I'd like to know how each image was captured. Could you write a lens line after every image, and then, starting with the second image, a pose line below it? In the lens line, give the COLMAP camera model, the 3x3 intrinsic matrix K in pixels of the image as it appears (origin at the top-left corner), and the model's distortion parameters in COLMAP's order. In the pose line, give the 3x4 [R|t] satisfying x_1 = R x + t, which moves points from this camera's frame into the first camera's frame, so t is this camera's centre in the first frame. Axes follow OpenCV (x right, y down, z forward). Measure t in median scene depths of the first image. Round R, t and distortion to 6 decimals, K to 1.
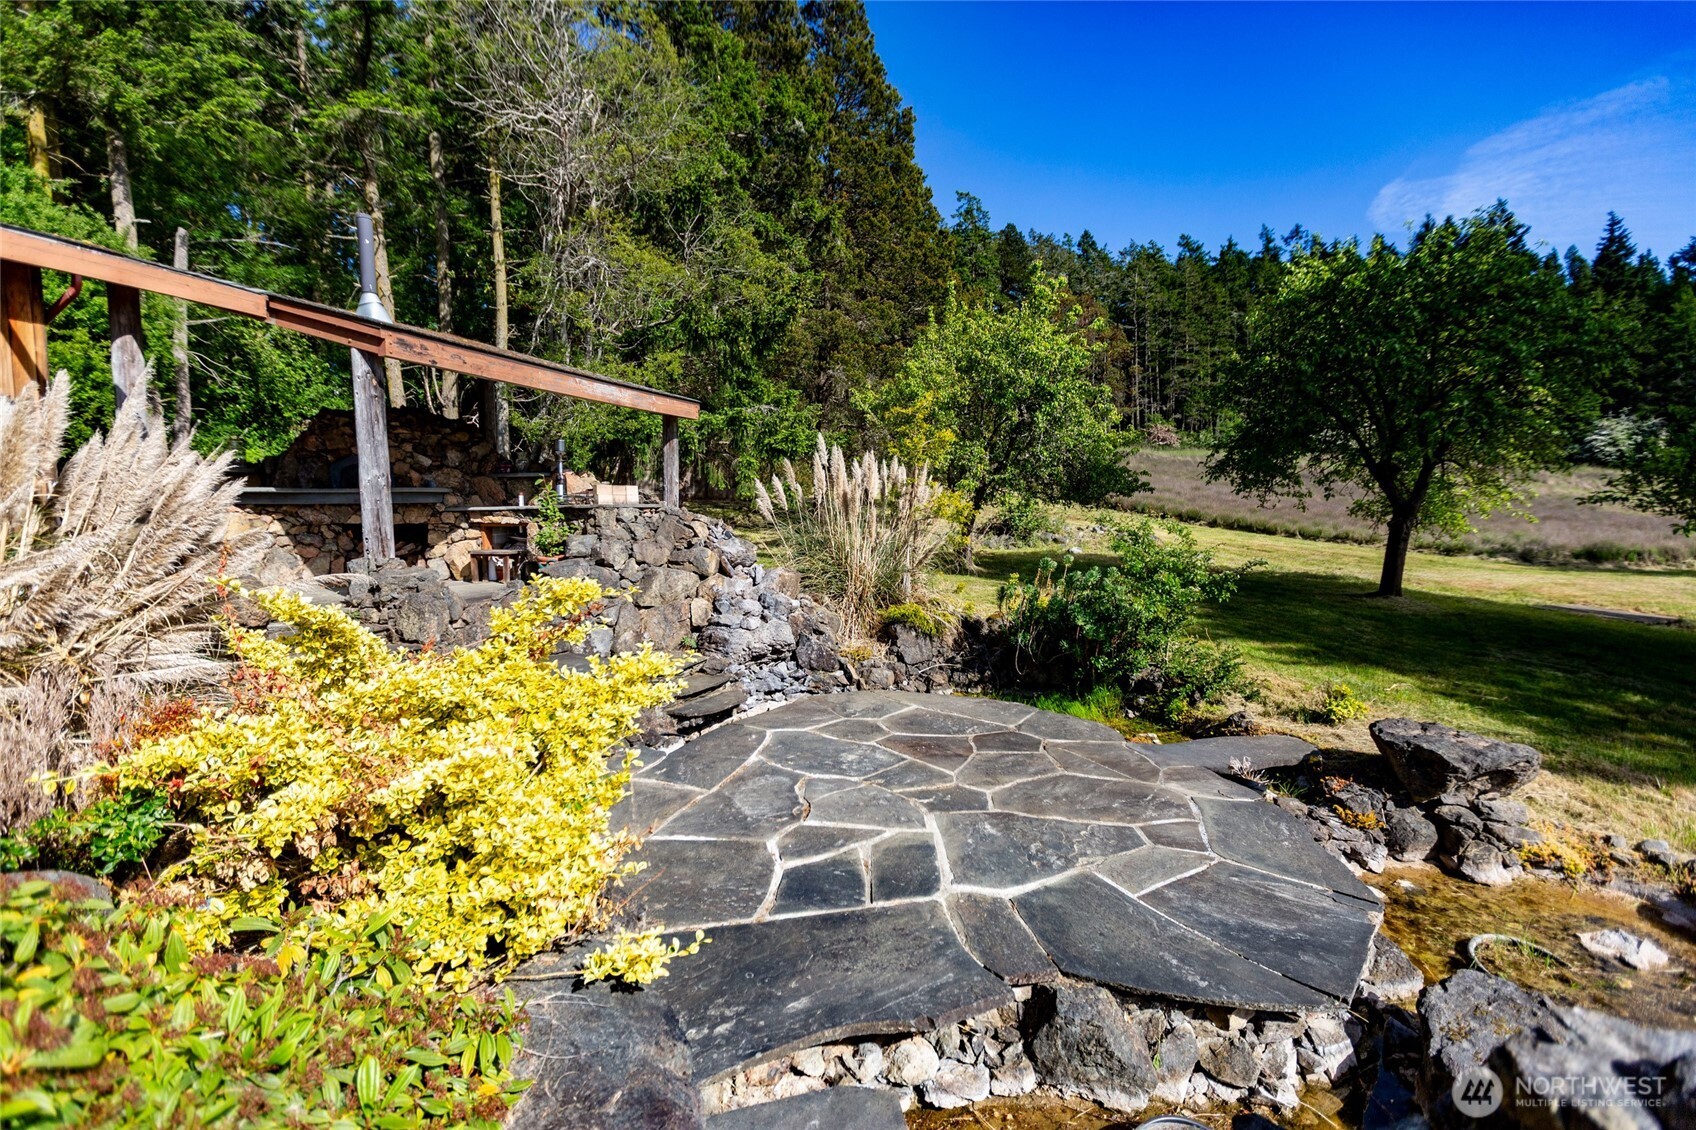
lens RADIAL K [[749.6, 0, 849.1], [0, 749.6, 560.3], [0, 0, 1]] dist [-0.000458, -0.002098]
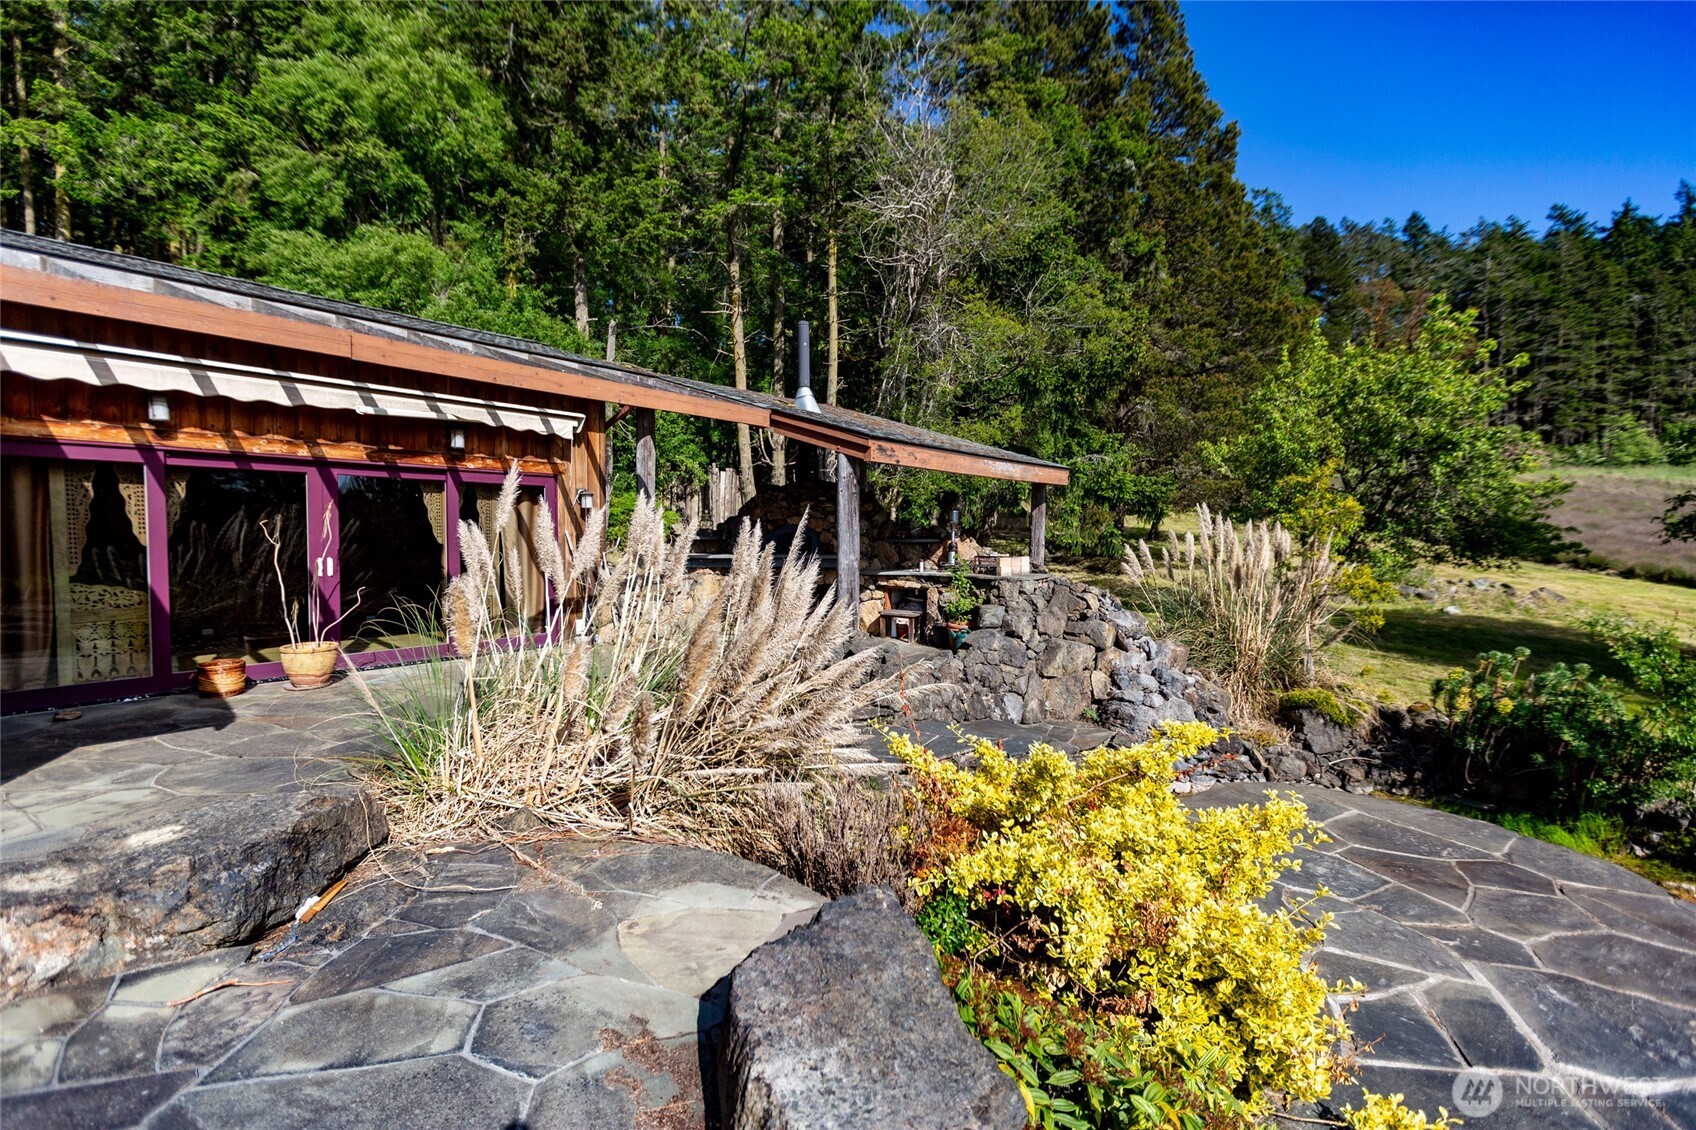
lens RADIAL K [[749.6, 0, 854.0], [0, 749.6, 564.7], [0, 0, 1]] dist [-0.000458, -0.002098]
pose [[0.948064, 0.032453, -0.316418, -0.172226], [-0.038376, 0.999185, -0.012503, -0.061605], [0.315755, 0.023996, 0.948537, -0.079371]]
